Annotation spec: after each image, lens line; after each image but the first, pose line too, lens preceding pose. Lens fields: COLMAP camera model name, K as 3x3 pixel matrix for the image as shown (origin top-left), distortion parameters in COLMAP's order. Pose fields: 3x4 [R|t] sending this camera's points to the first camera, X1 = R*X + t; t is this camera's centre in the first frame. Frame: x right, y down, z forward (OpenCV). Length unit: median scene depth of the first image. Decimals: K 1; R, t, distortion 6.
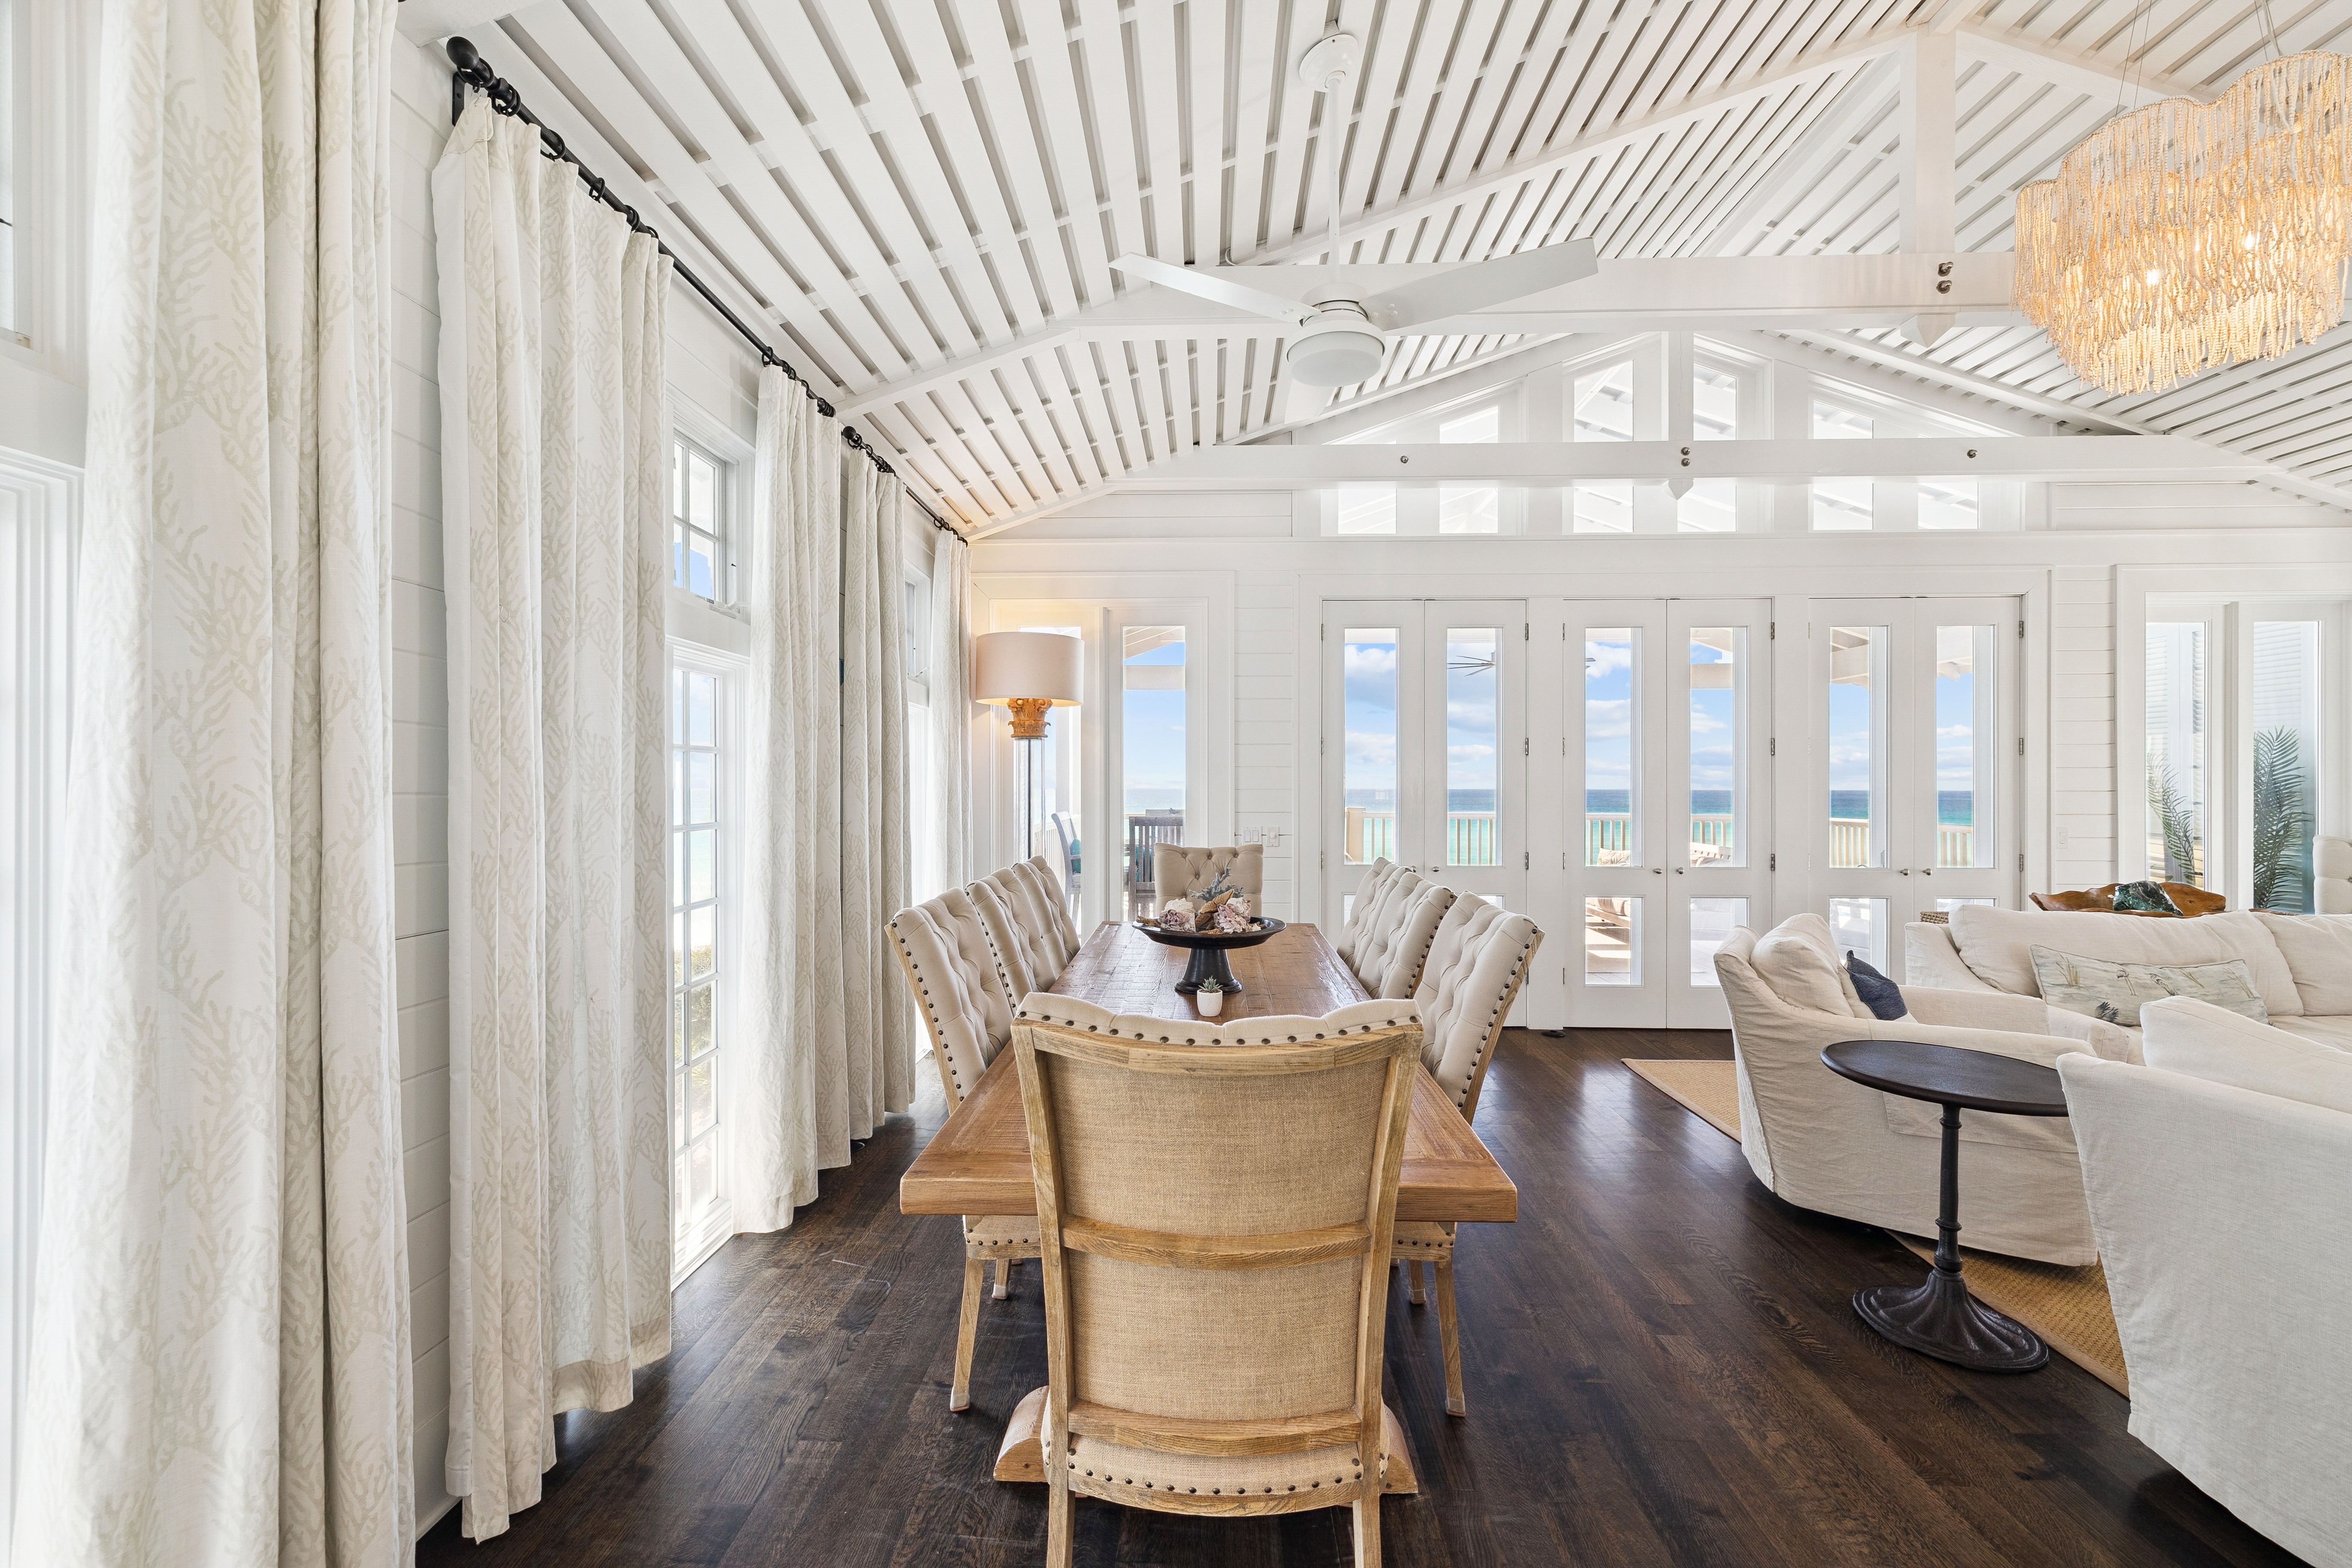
lens RADIAL K [[987.7, 0, 1170.8], [0, 987.7, 776.1], [0, 0, 1]] dist [0.002094, -0.000427]
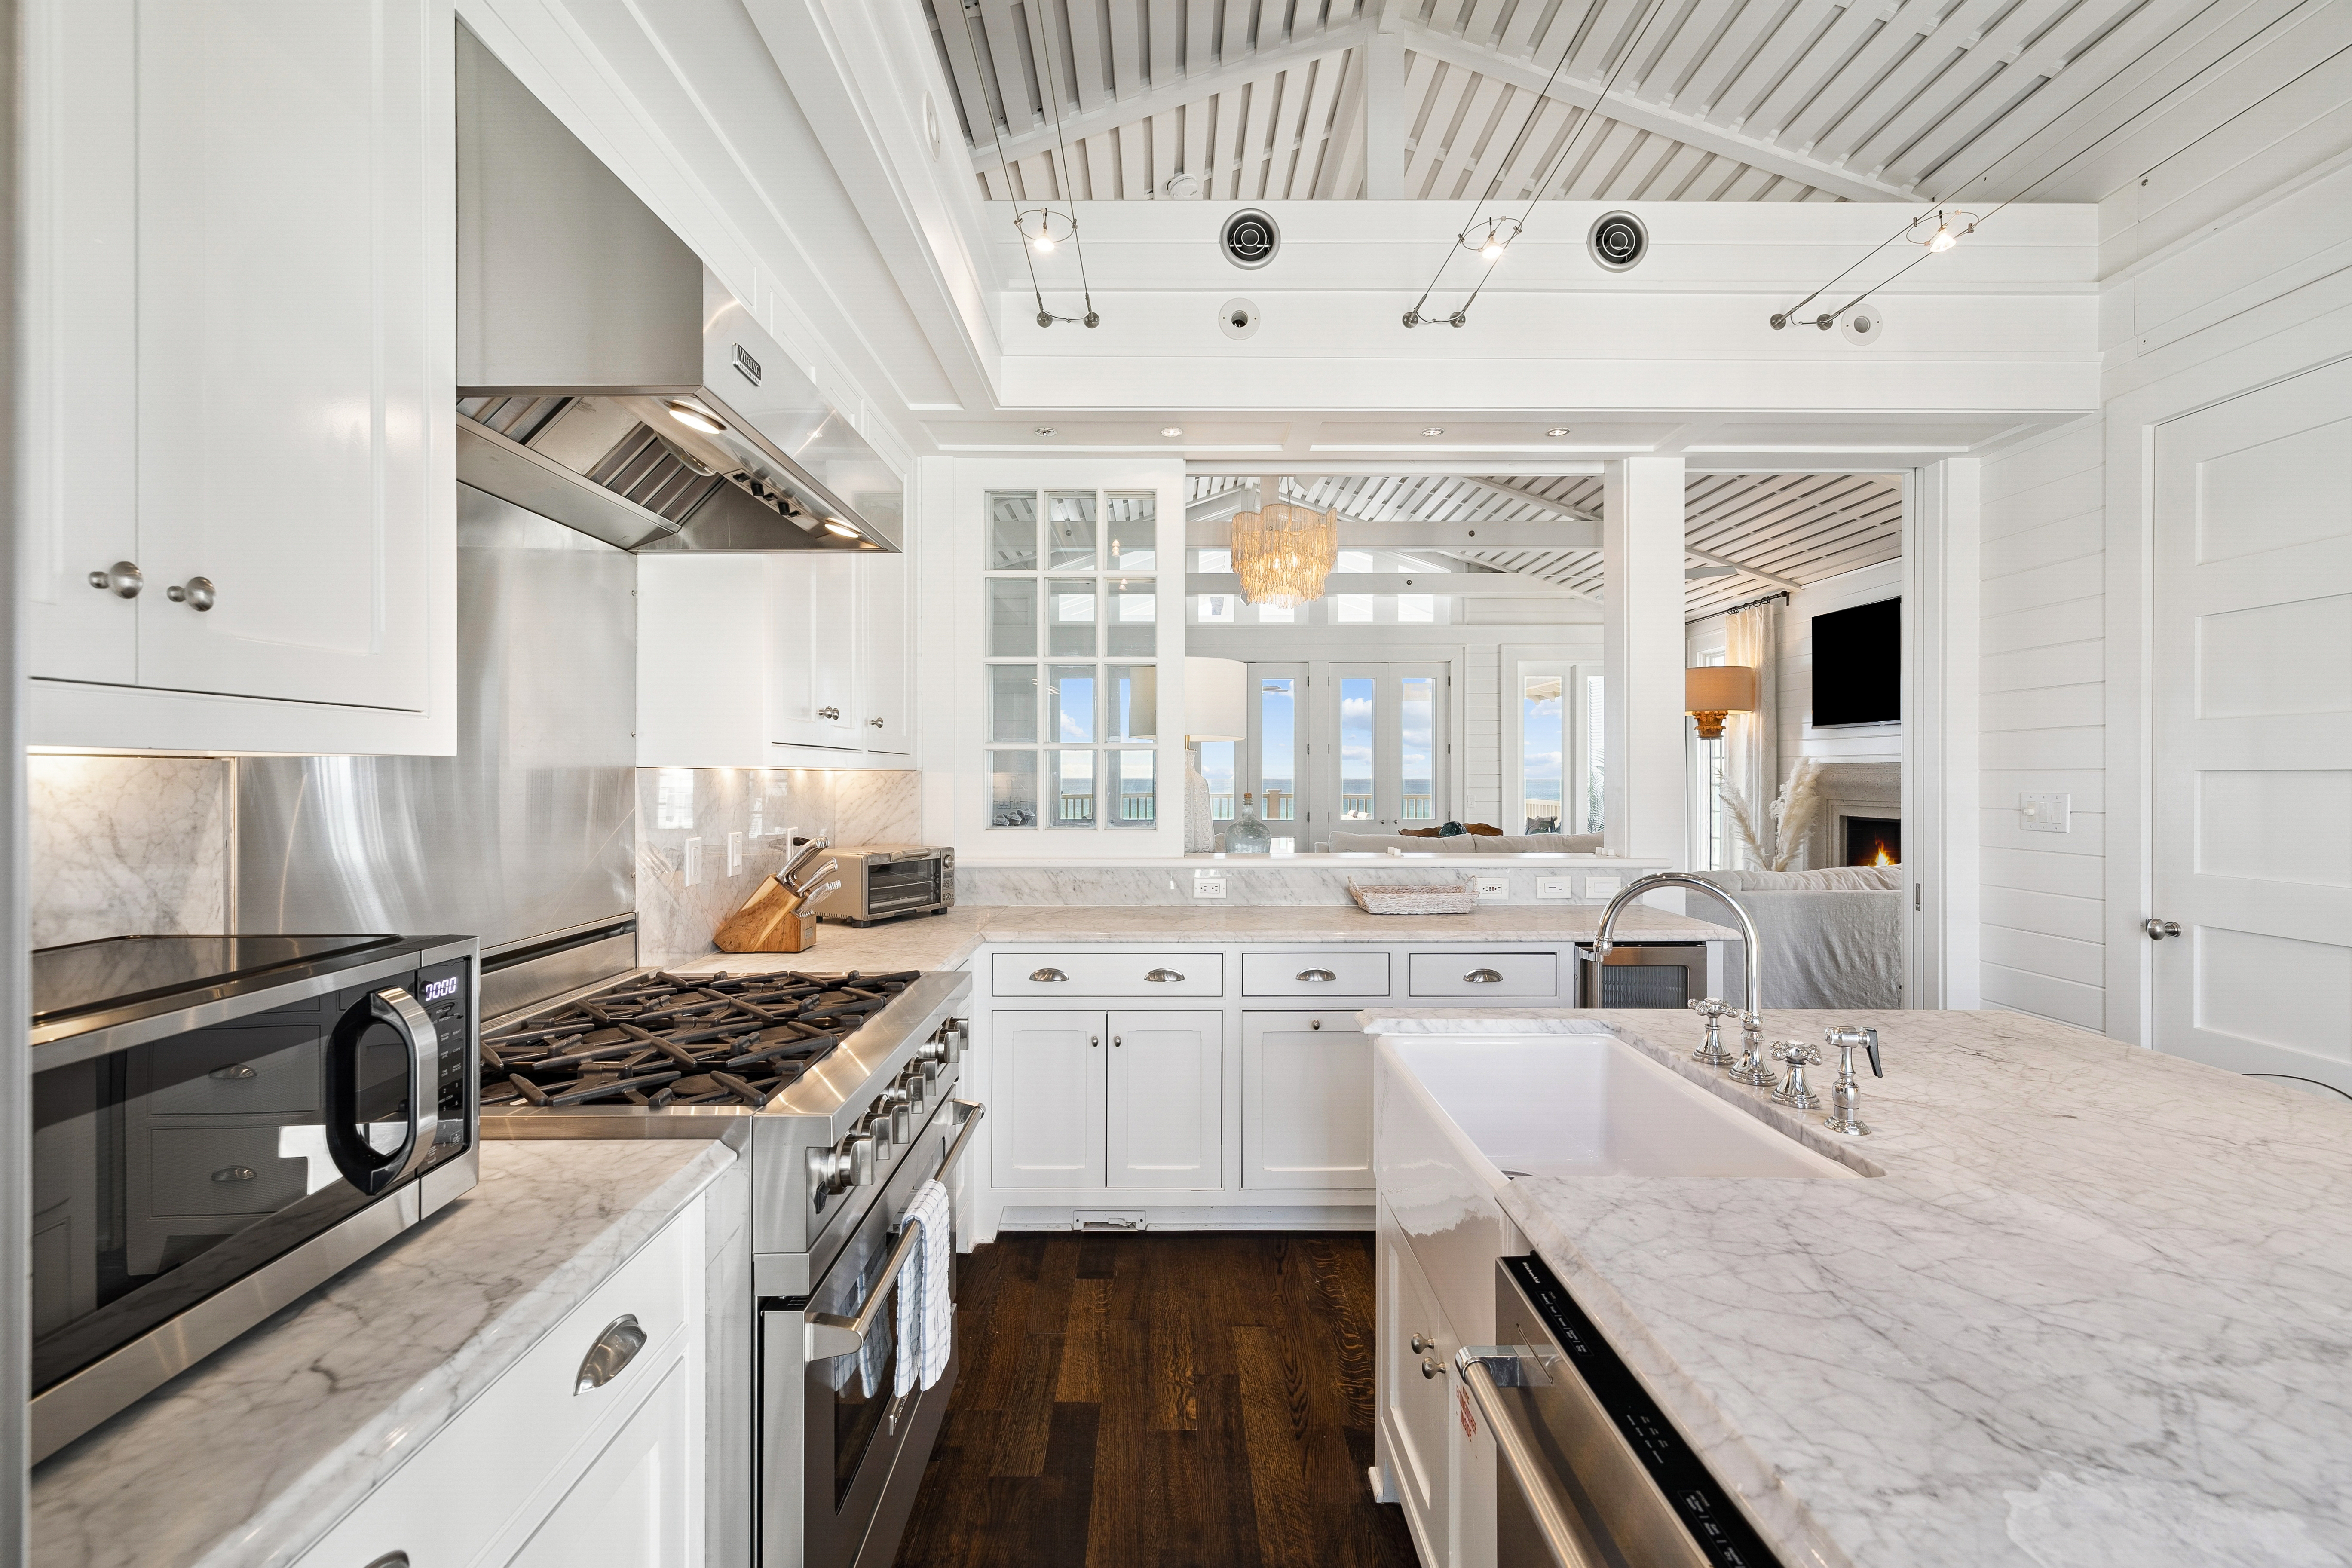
lens RADIAL K [[987.7, 0, 1170.8], [0, 987.7, 776.1], [0, 0, 1]] dist [0.002094, -0.000427]
pose [[0.998917, -0.000815, 0.046527, 0.295967], [0.000446, 0.999968, 0.007930, 0.002795], [-0.046532, -0.007900, 0.998886, -0.706613]]
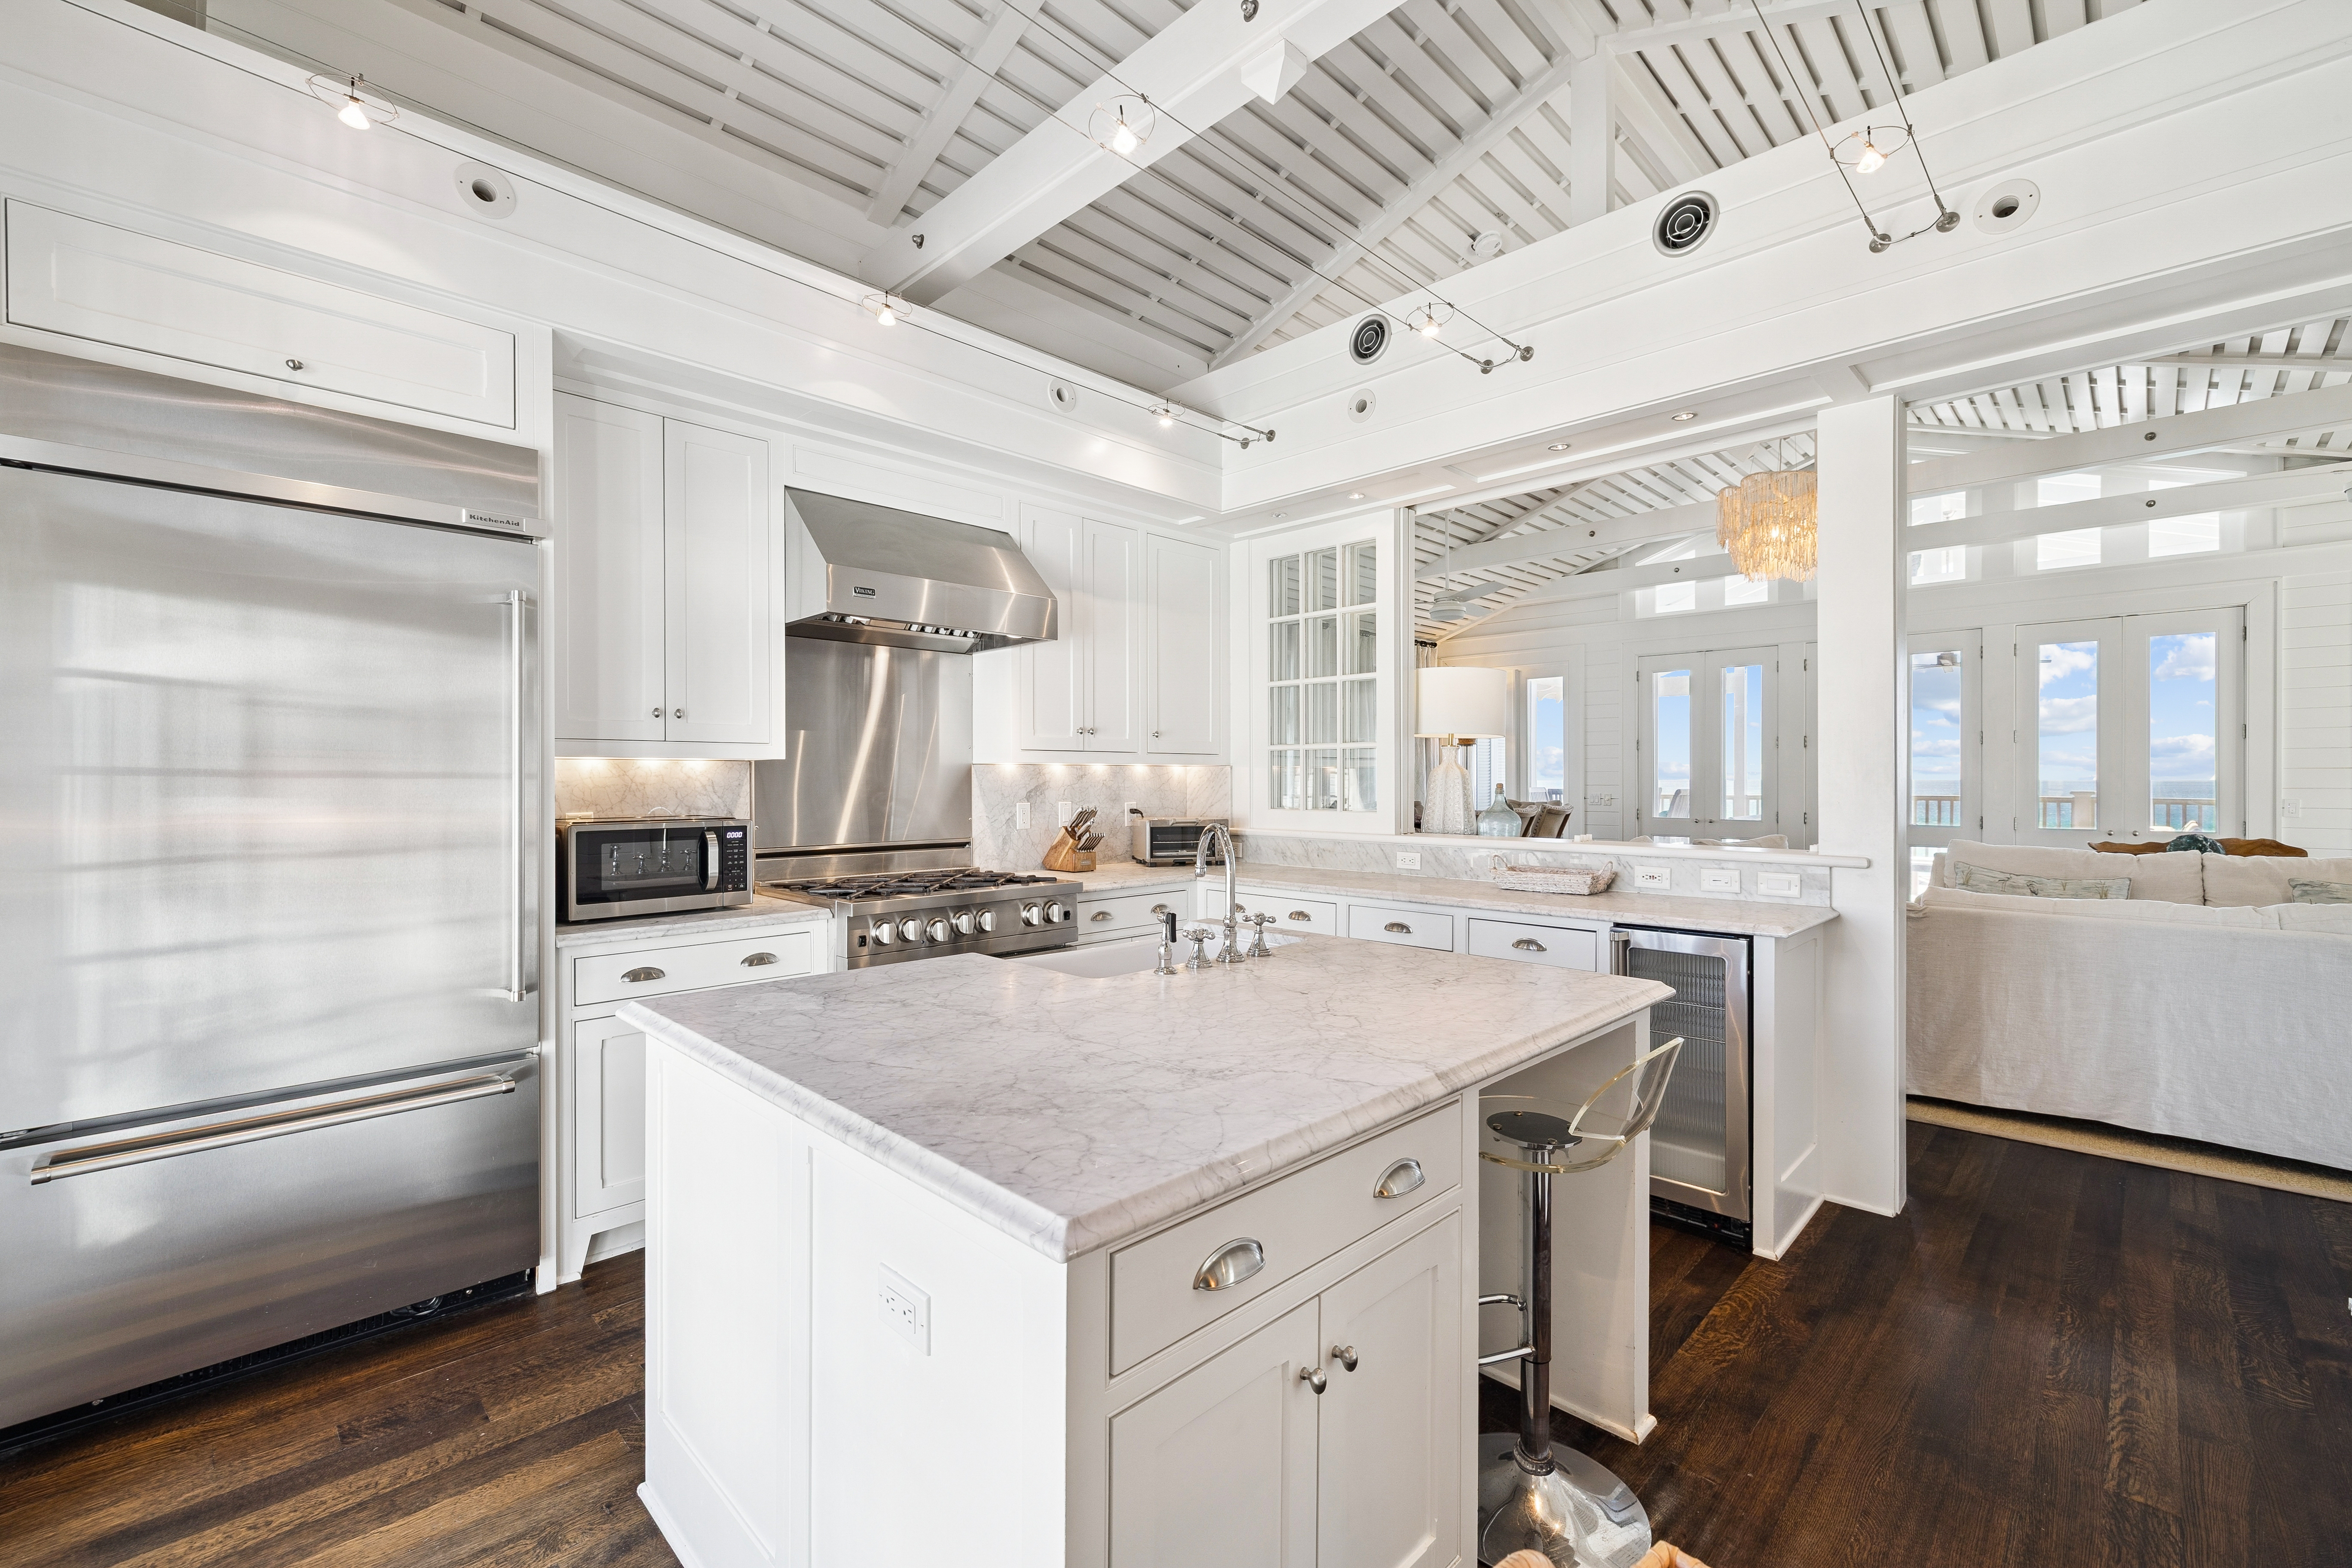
lens RADIAL K [[989.2, 0, 1176.0], [0, 989.2, 784.0], [0, 0, 1]] dist [-0.001382, -0.000145]
pose [[0.738966, 0.001102, -0.673742, 0.714928], [0.008206, 0.999910, 0.010637, 0.010185], [0.673693, -0.013389, 0.738890, -0.760758]]
